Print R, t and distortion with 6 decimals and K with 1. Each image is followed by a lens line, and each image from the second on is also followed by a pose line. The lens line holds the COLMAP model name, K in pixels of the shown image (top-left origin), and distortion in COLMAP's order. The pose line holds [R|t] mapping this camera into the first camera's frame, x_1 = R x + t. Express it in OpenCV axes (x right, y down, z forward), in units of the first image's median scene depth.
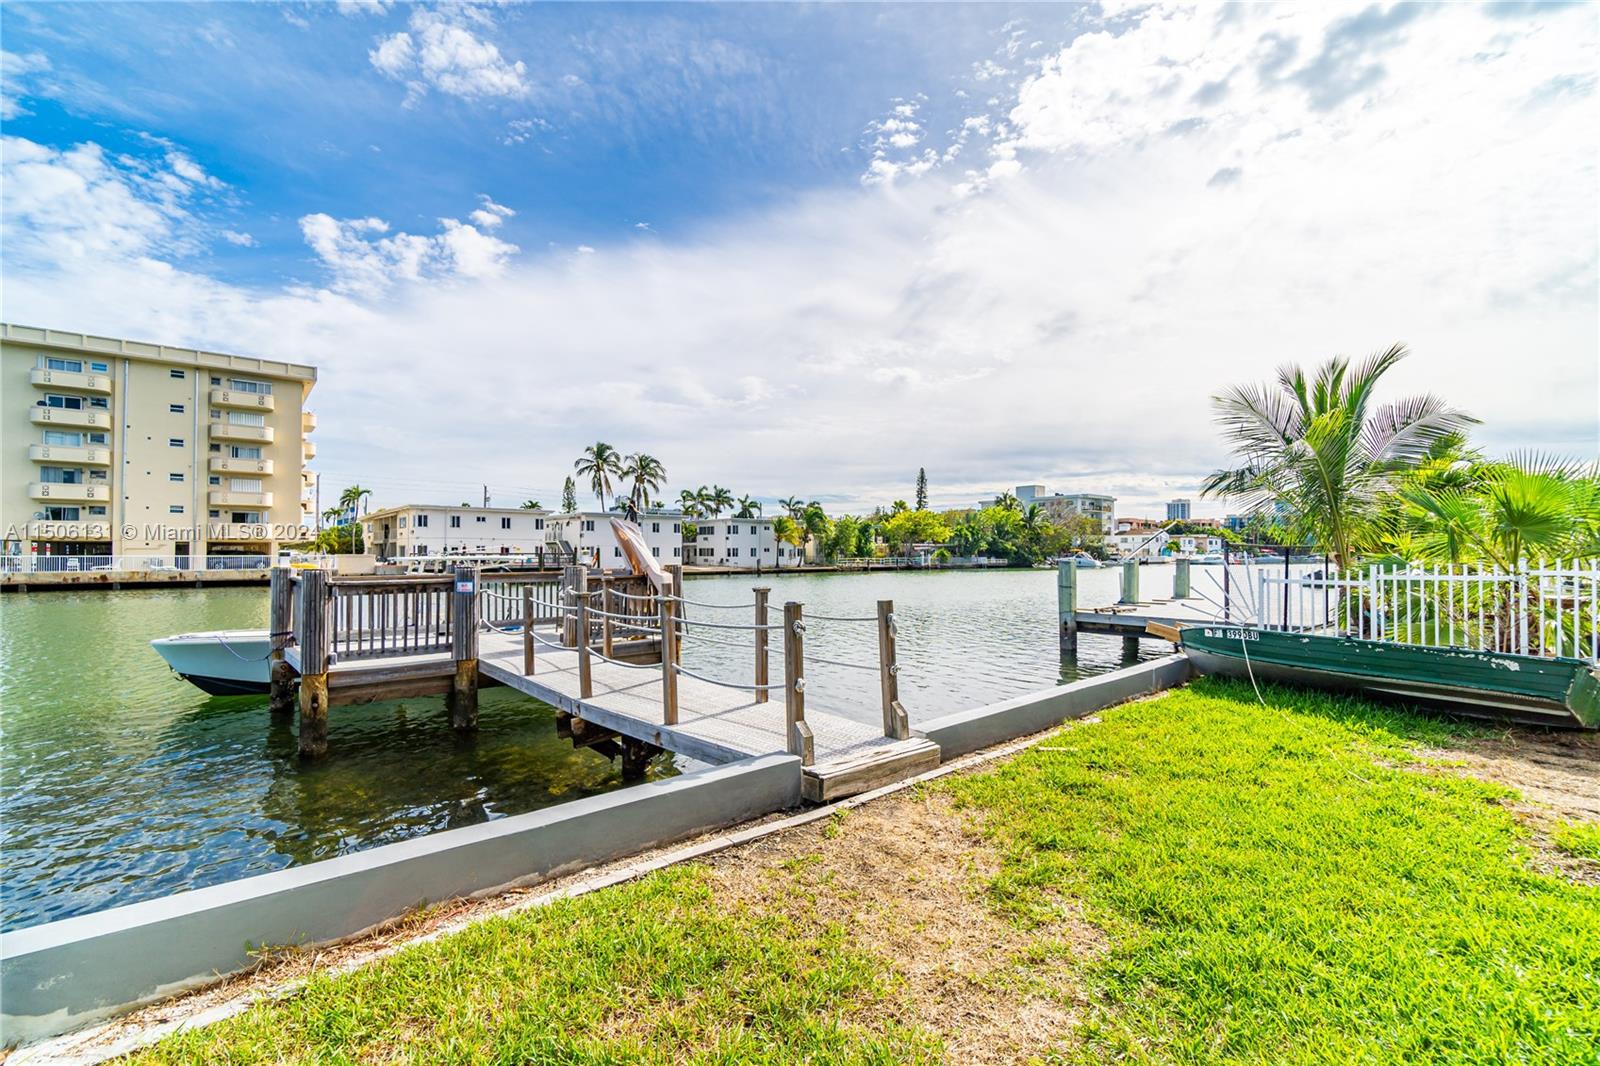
lens RADIAL K [[670.9, 0, 787.9], [0, 670.9, 542.1], [0, 0, 1]] dist [-0.010714, 0.003927]
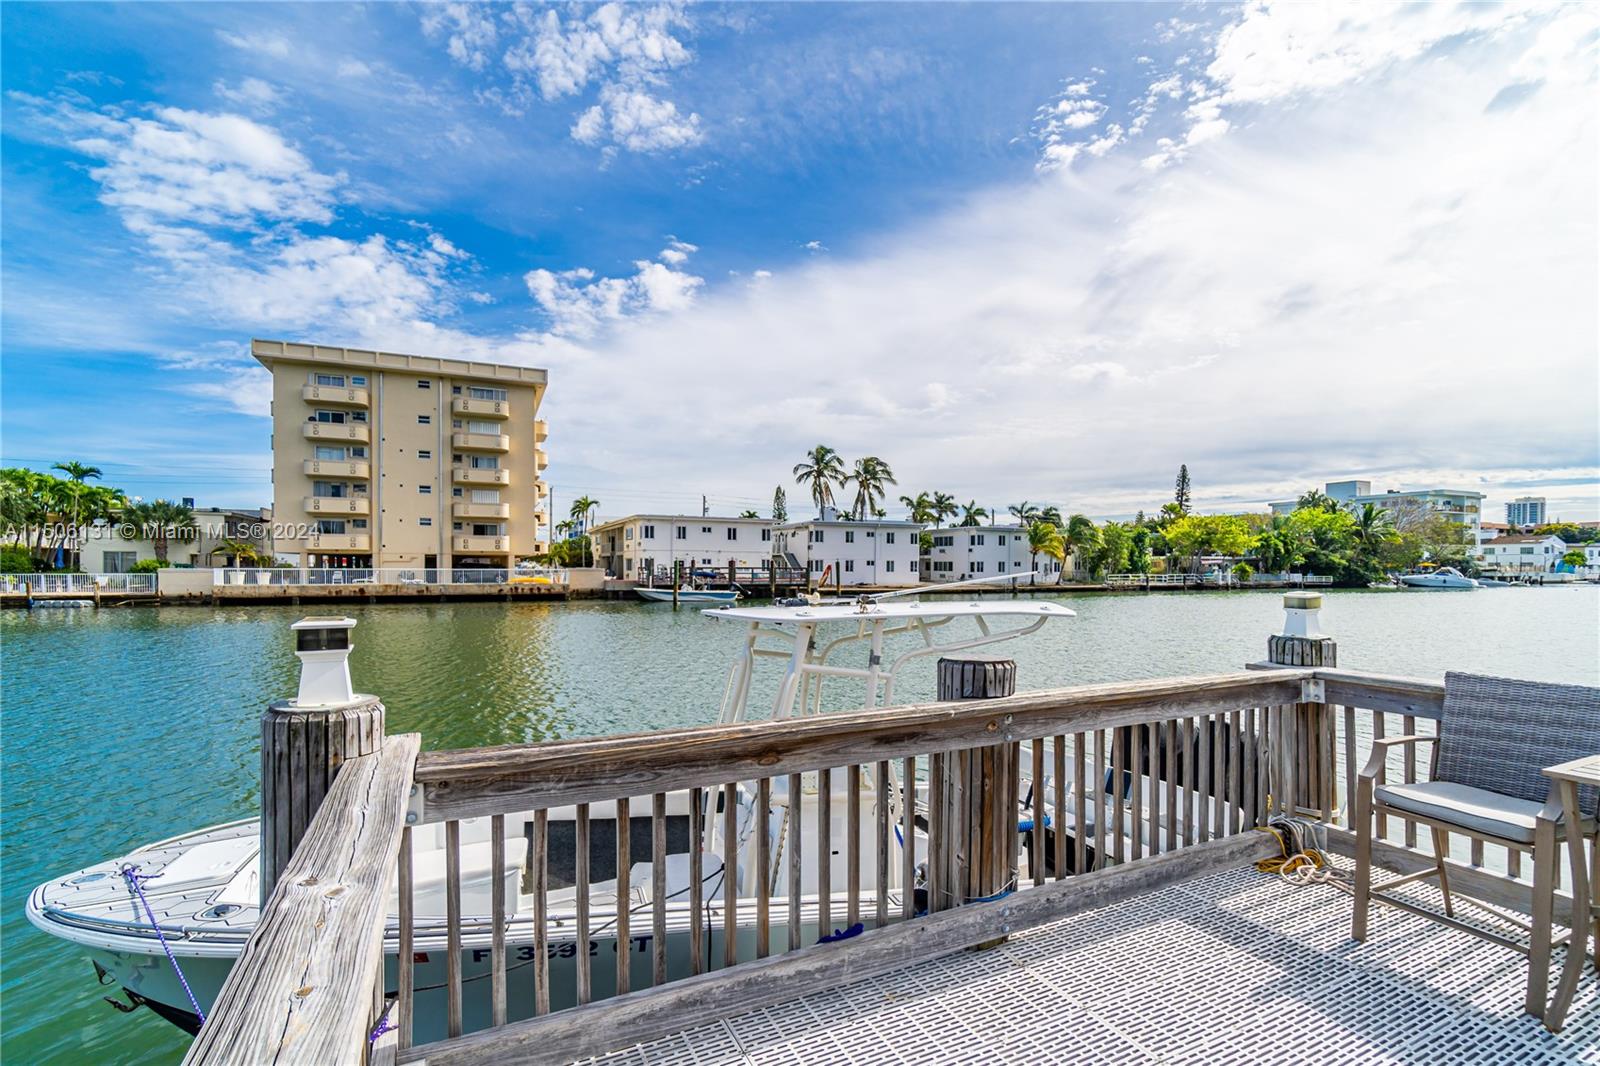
lens RADIAL K [[683.5, 0, 793.4], [0, 683.5, 571.9], [0, 0, 1]] dist [0.000784, -0.000055]
pose [[0.965042, 0.004972, -0.262047, -0.085302], [0.001444, 0.999704, 0.024287, 0.000714], [0.262090, -0.023816, 0.964749, 0.112065]]
